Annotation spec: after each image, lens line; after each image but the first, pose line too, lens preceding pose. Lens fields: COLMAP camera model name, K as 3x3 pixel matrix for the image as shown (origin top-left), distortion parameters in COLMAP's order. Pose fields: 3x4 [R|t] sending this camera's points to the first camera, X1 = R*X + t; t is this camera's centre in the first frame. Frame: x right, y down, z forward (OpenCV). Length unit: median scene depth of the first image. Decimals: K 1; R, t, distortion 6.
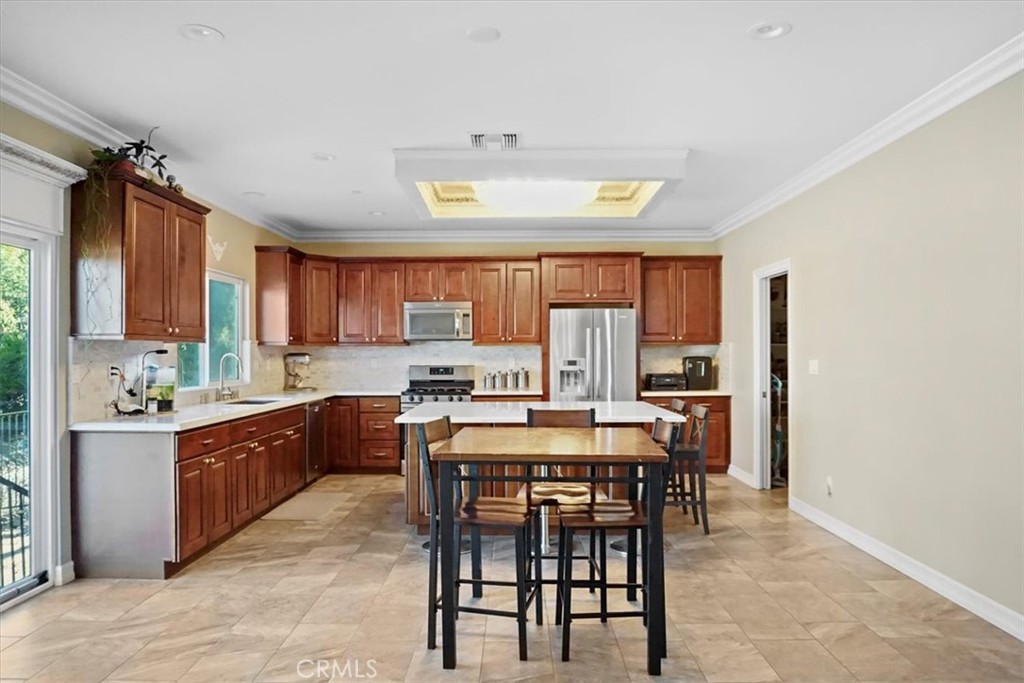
lens RADIAL K [[699.5, 0, 508.2], [0, 699.5, 348.7], [0, 0, 1]] dist [-0.040381, 0.021666]
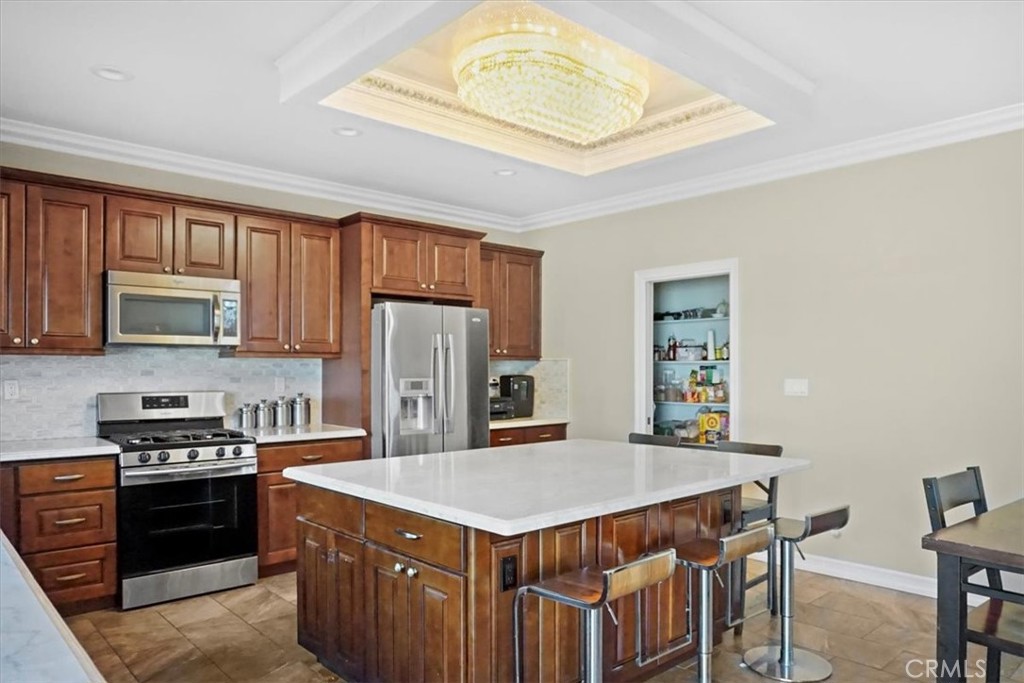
lens RADIAL K [[699.5, 0, 522.1], [0, 699.5, 373.0], [0, 0, 1]] dist [-0.040381, 0.021666]
pose [[0.731607, 0.000330, 0.681726, -0.281180], [-0.006956, 0.999951, 0.006982, 0.003309], [-0.681691, -0.009850, 0.731574, 0.434167]]
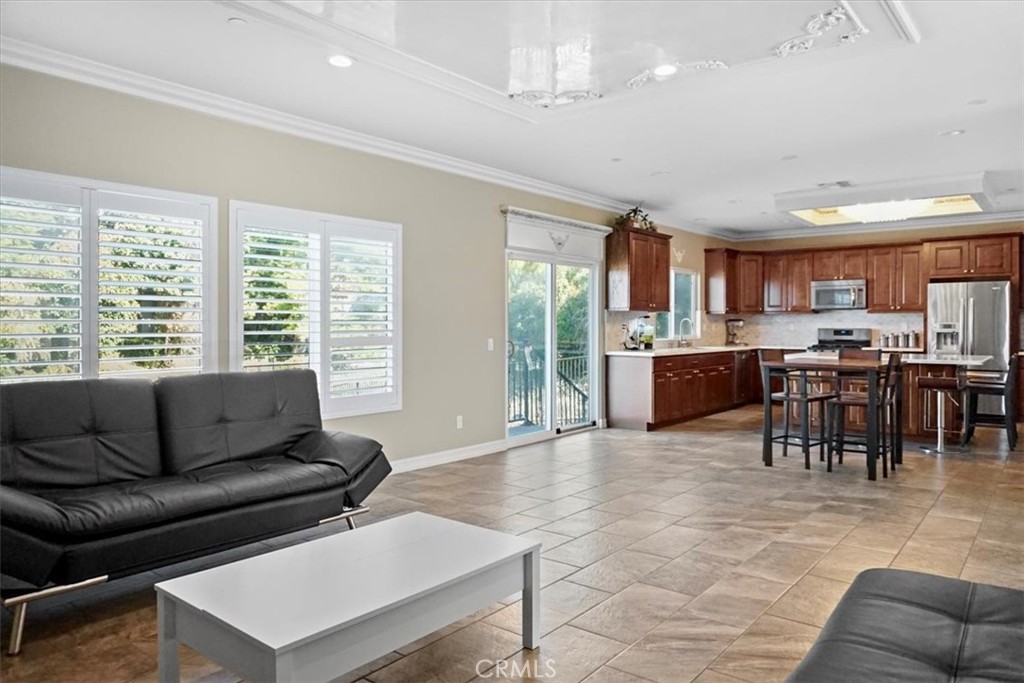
lens RADIAL K [[699.5, 0, 516.0], [0, 699.5, 334.3], [0, 0, 1]] dist [-0.040381, 0.021666]
pose [[0.791029, 0.010115, -0.611695, 0.231396], [0.002401, 0.999804, 0.019639, 0.008432], [0.611774, -0.017004, 0.790850, -0.437083]]
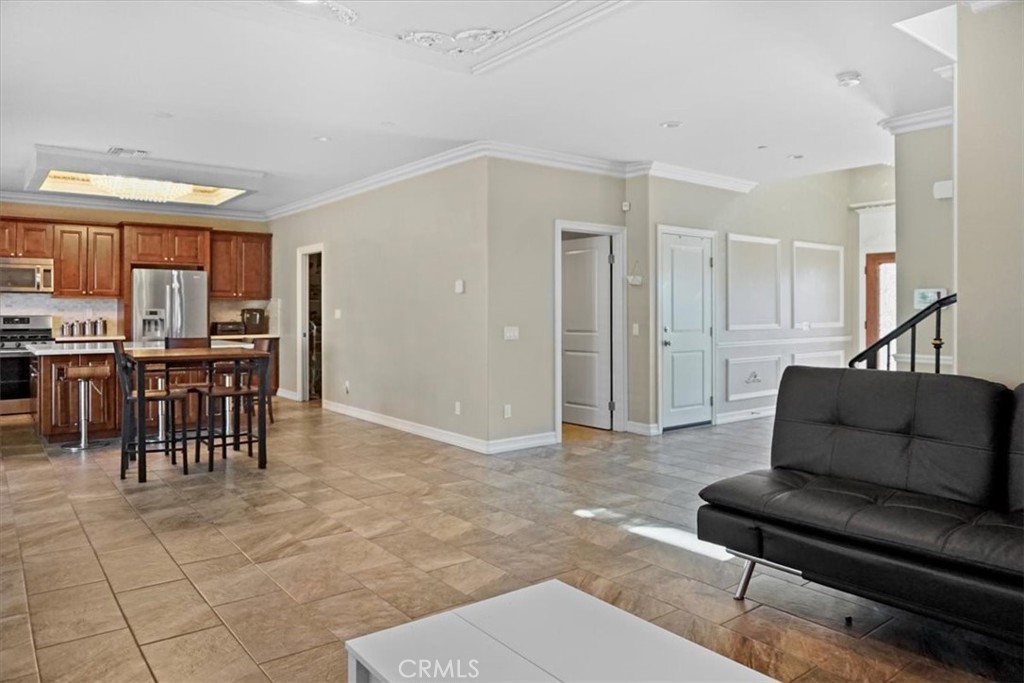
lens RADIAL K [[699.5, 0, 525.1], [0, 699.5, 317.4], [0, 0, 1]] dist [-0.040381, 0.021666]
pose [[0.776836, -0.000539, 0.629702, -0.166712], [-0.007687, 0.999917, 0.010339, 0.010266], [-0.629656, -0.012872, 0.776768, -0.364767]]
